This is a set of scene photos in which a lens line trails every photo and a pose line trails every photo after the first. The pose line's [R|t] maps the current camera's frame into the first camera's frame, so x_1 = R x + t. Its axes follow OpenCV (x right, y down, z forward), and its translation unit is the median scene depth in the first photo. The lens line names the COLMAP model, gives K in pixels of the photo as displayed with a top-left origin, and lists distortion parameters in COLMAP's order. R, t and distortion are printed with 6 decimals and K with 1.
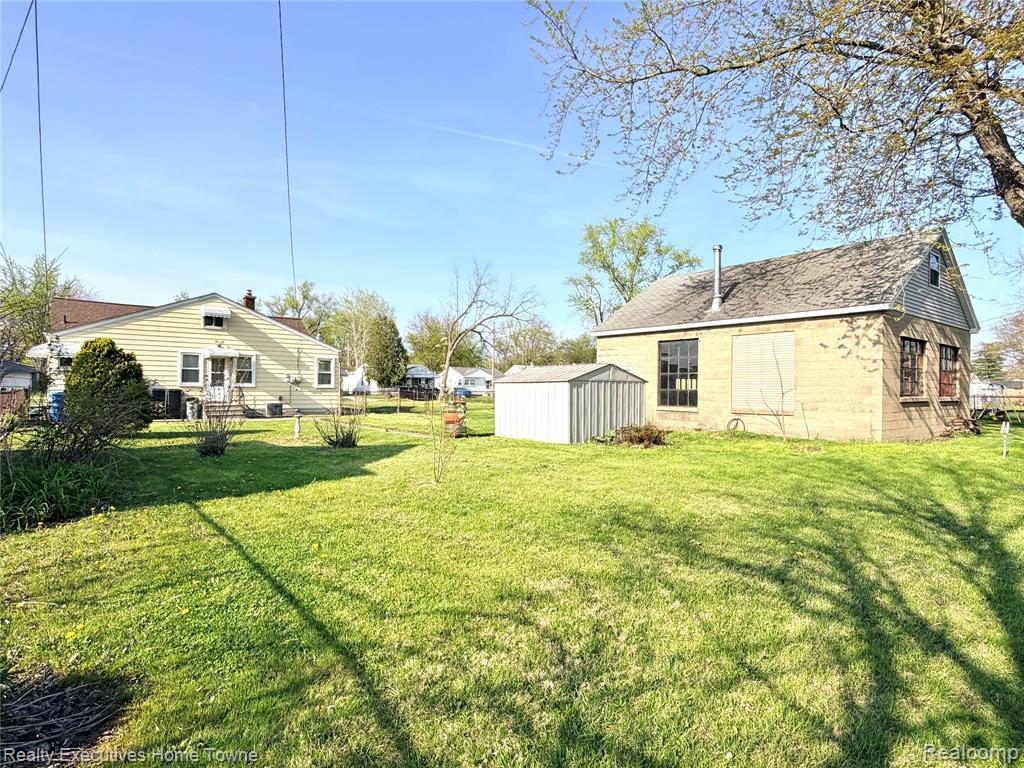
lens RADIAL K [[570.4, 0, 512.0], [0, 570.4, 384.0], [0, 0, 1]] dist [0.003443, 0.001329]
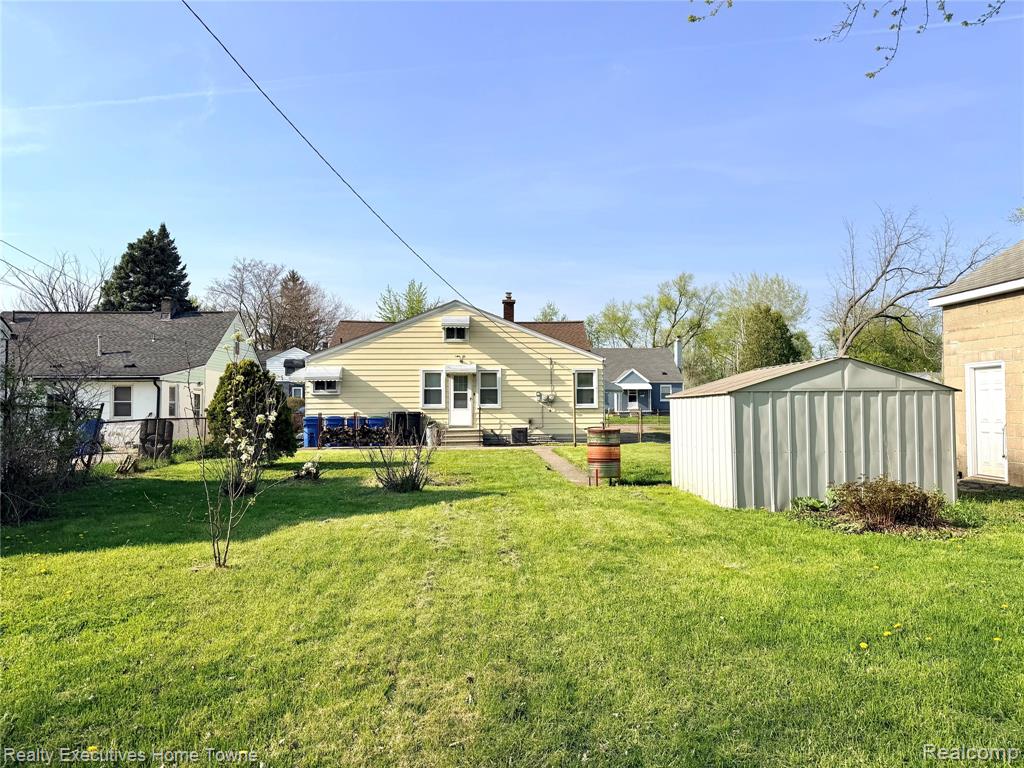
lens RADIAL K [[714.8, 0, 512.0], [0, 714.8, 384.0], [0, 0, 1]] dist [0.077104, -0.127480]
pose [[0.791501, -0.032944, -0.610279, 0.202805], [0.018633, 0.999383, -0.029782, 0.001396], [0.610884, 0.012201, 0.791626, 0.189462]]
